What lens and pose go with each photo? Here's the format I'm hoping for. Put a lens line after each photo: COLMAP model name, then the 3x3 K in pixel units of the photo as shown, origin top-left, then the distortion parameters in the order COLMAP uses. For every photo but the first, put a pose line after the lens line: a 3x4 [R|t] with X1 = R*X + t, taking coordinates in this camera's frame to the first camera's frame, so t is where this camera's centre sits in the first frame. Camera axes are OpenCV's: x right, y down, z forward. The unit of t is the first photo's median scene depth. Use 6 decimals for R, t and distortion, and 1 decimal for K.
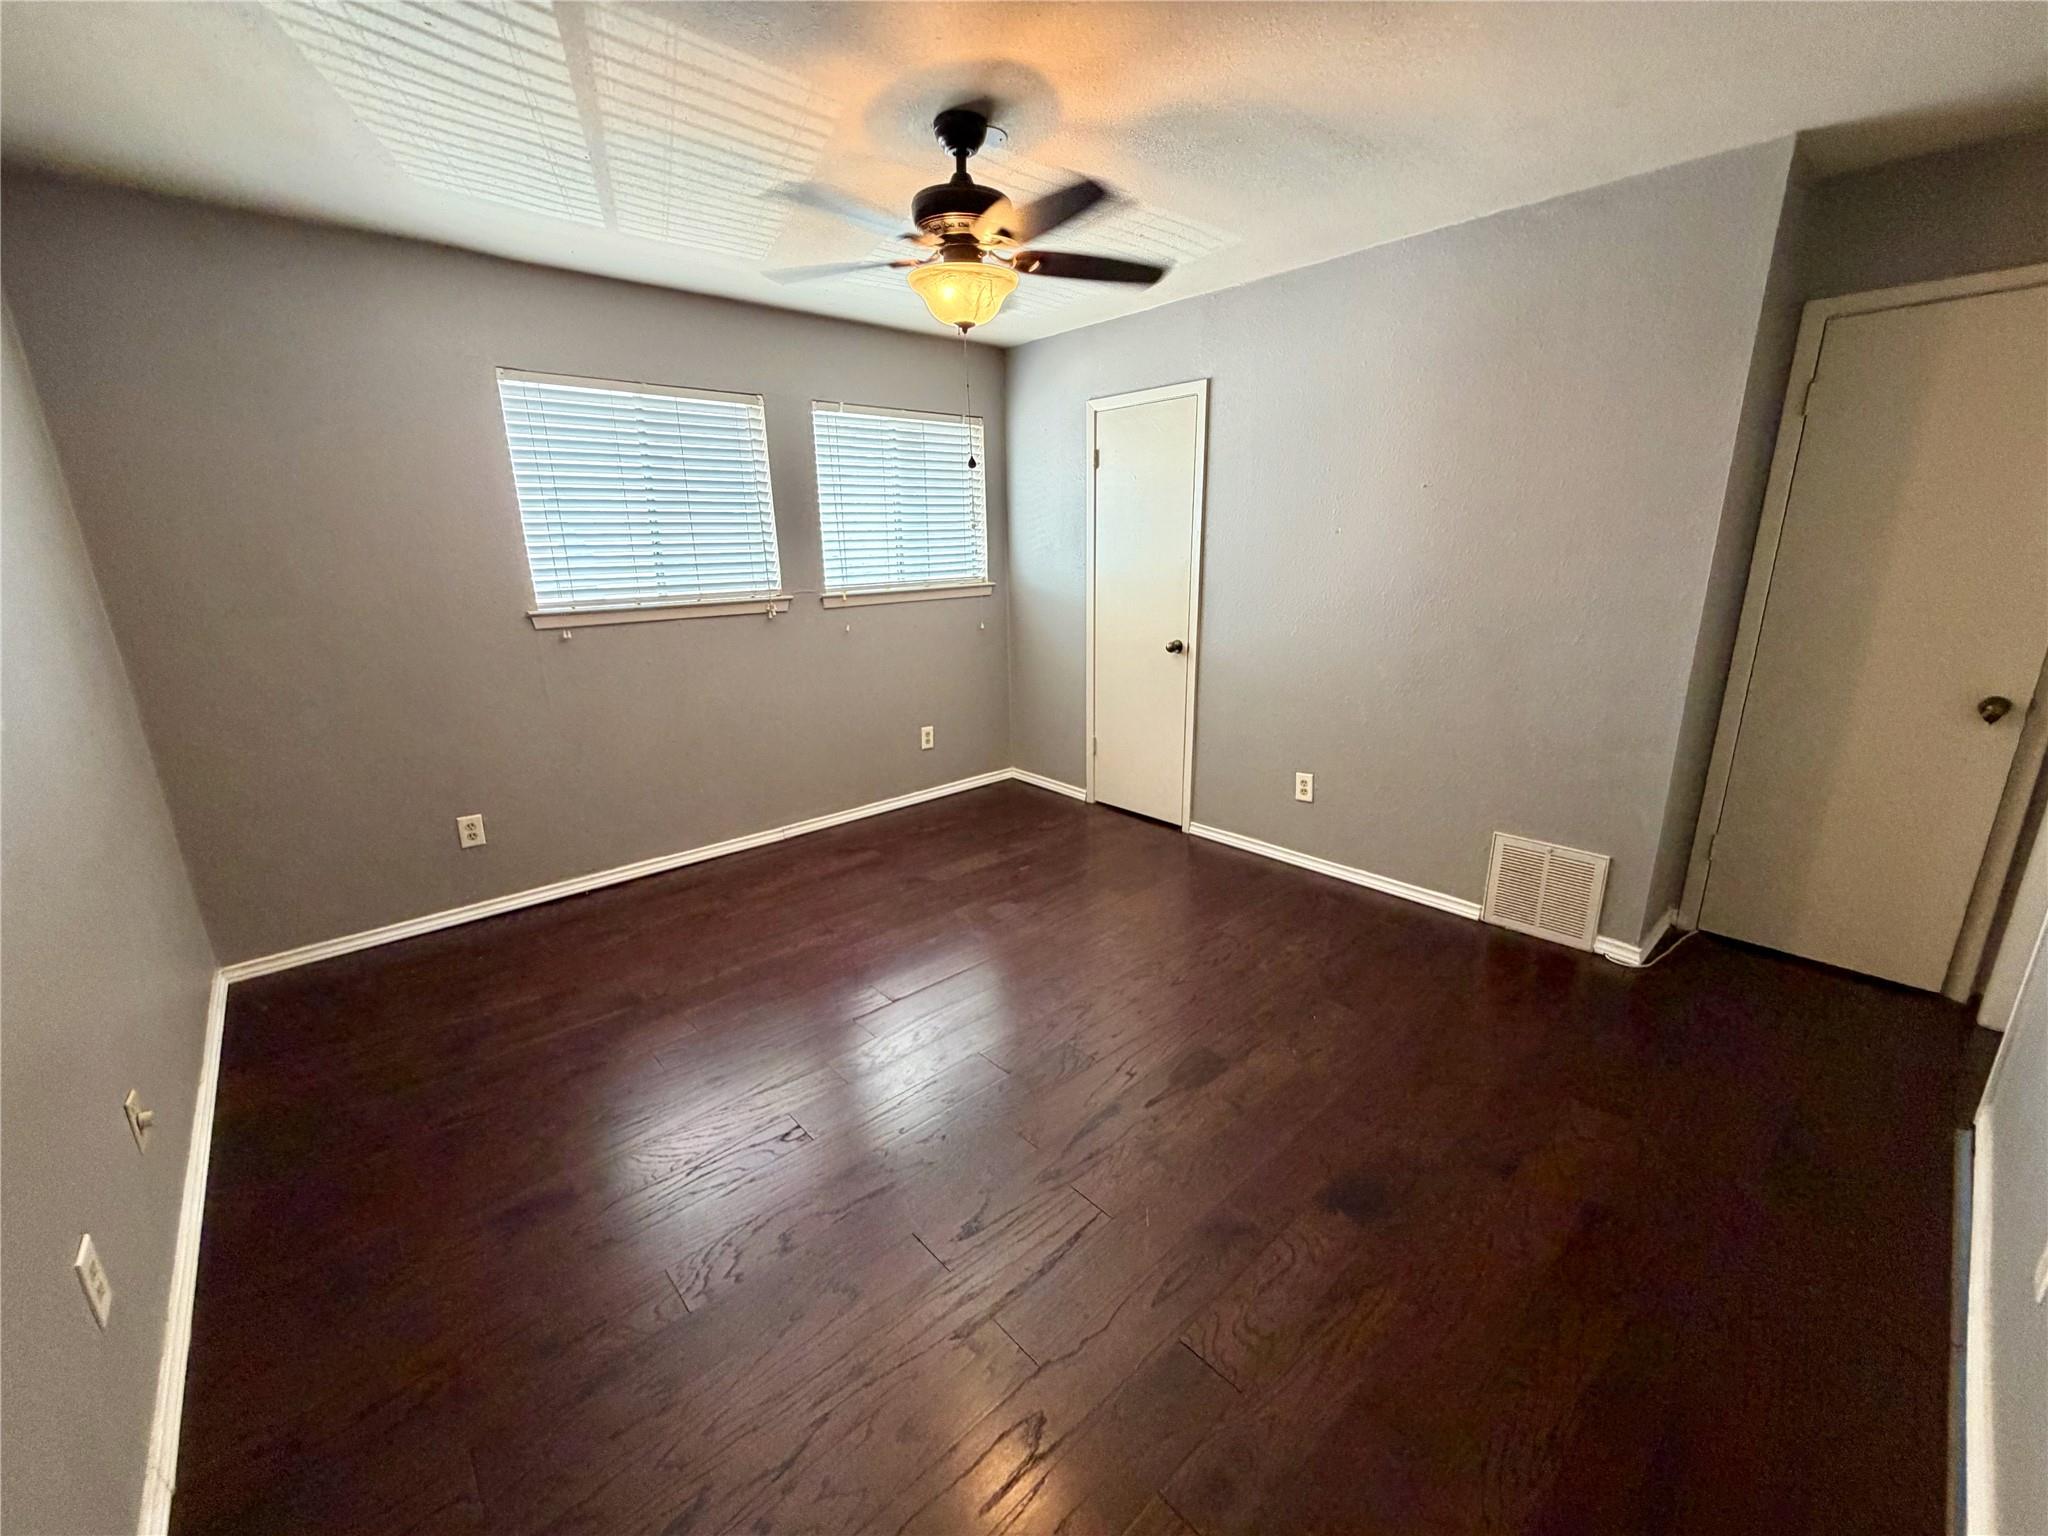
lens RADIAL K [[819.6, 0, 1027.1], [0, 819.6, 764.9], [0, 0, 1]] dist [0.000108, 0.000023]
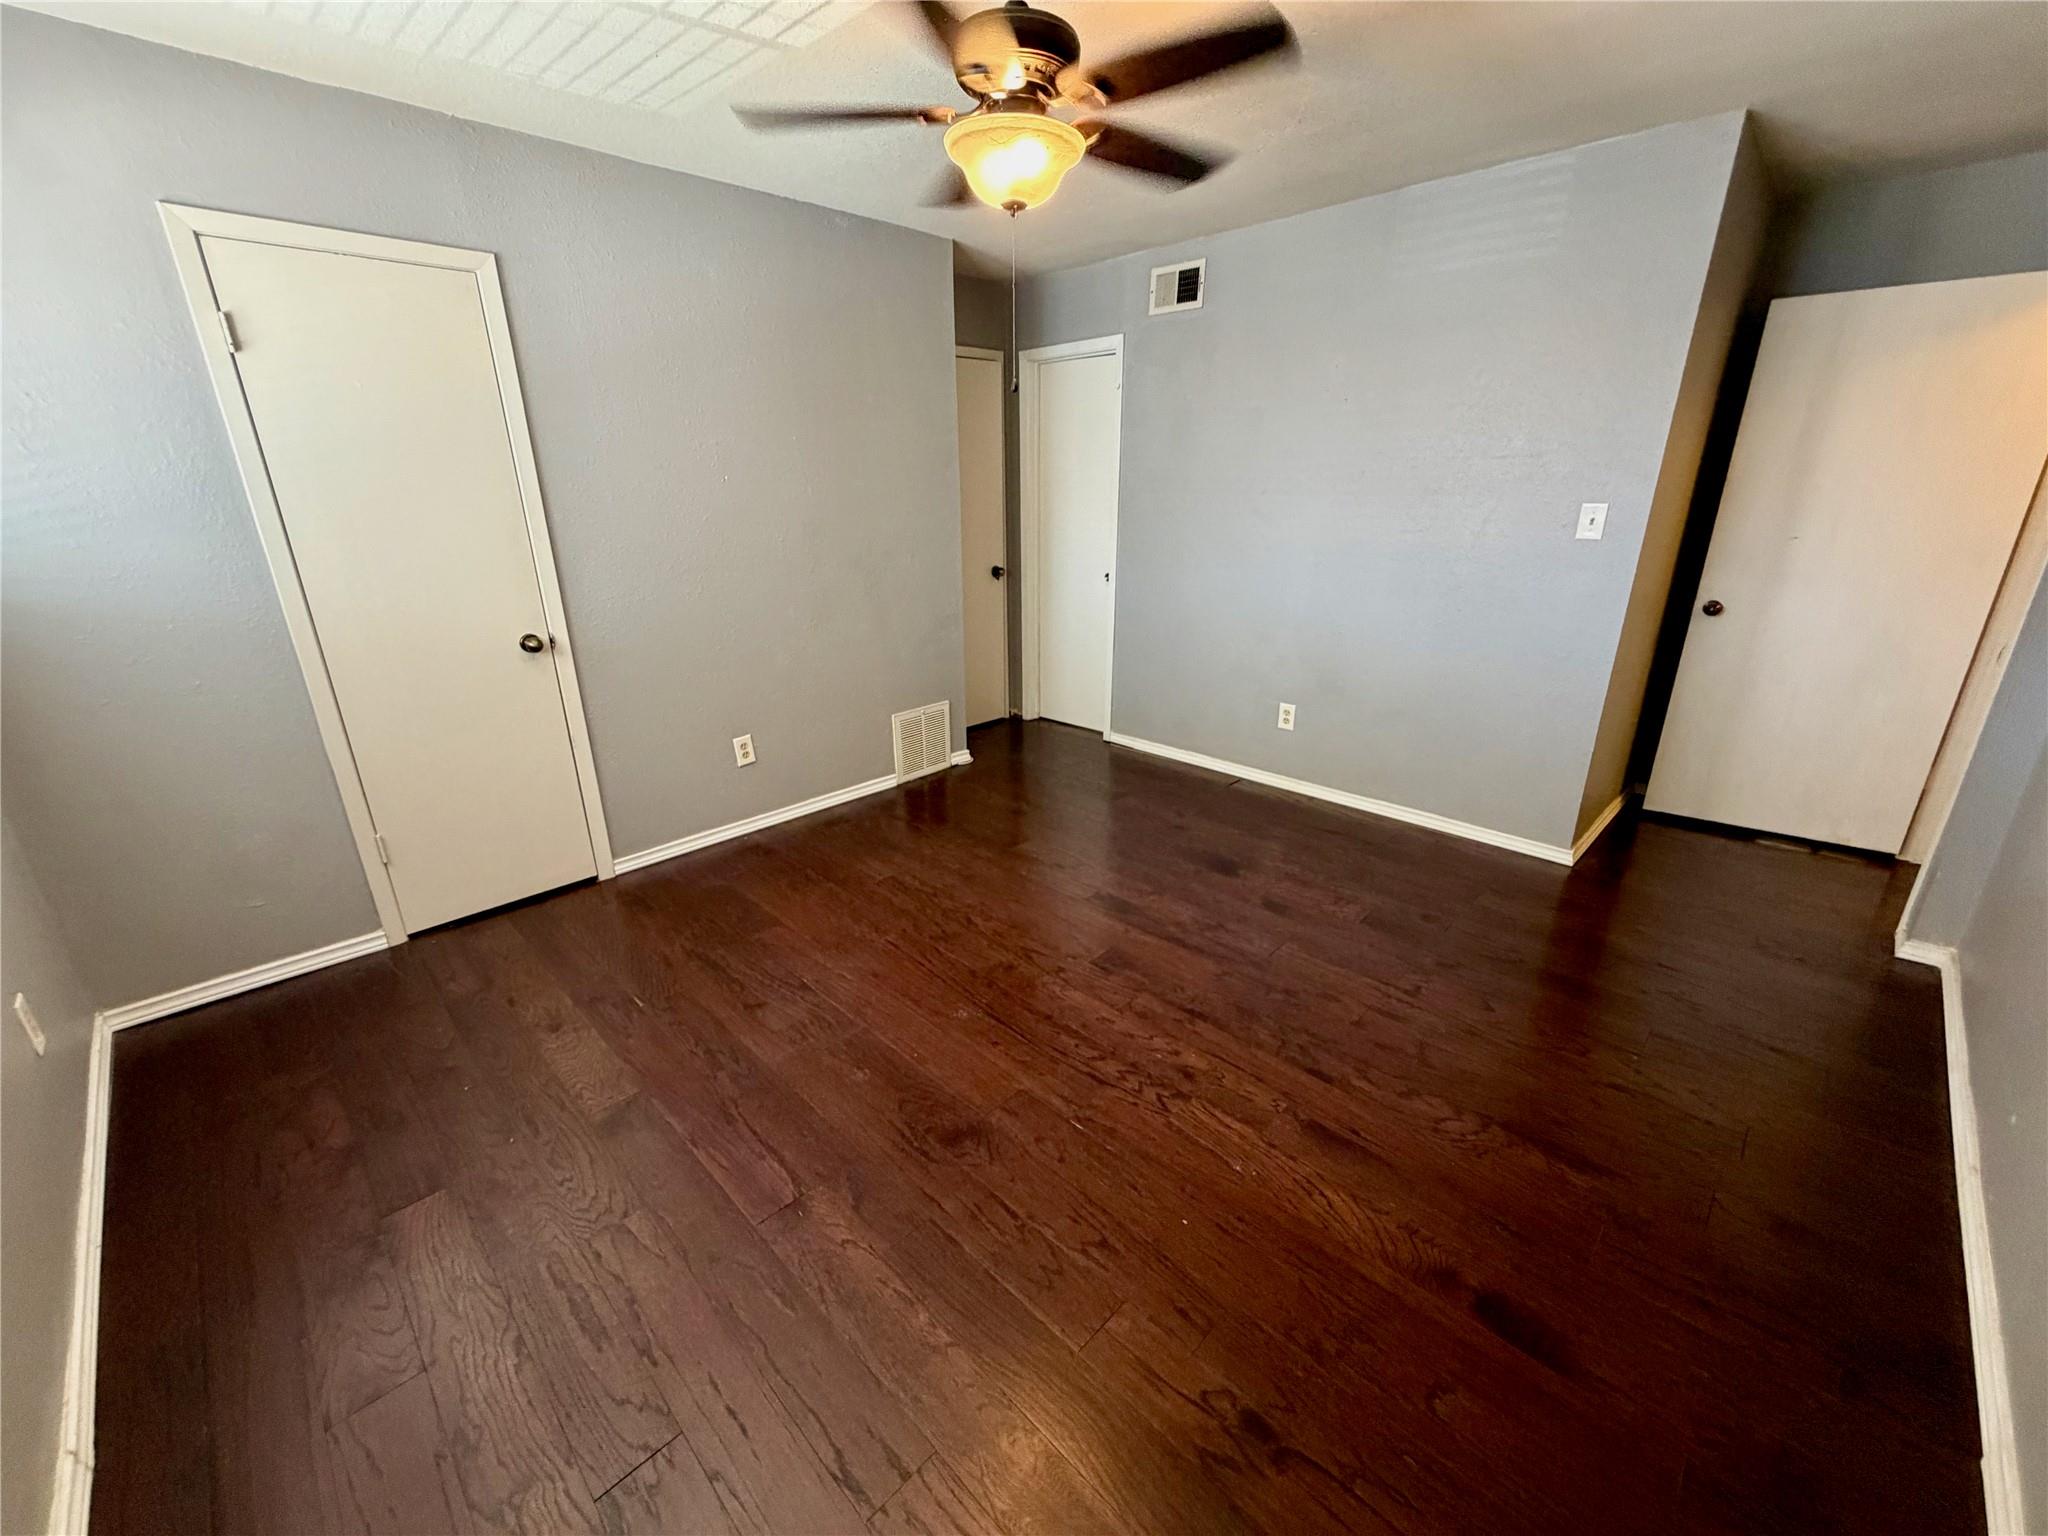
lens RADIAL K [[819.6, 0, 1026.2], [0, 819.6, 767.4], [0, 0, 1]] dist [0.000108, 0.000023]
pose [[-0.056952, -0.317256, 0.946628, -0.553298], [0.274402, 0.906677, 0.320375, -0.159359], [-0.959927, 0.278003, 0.035419, 0.605902]]
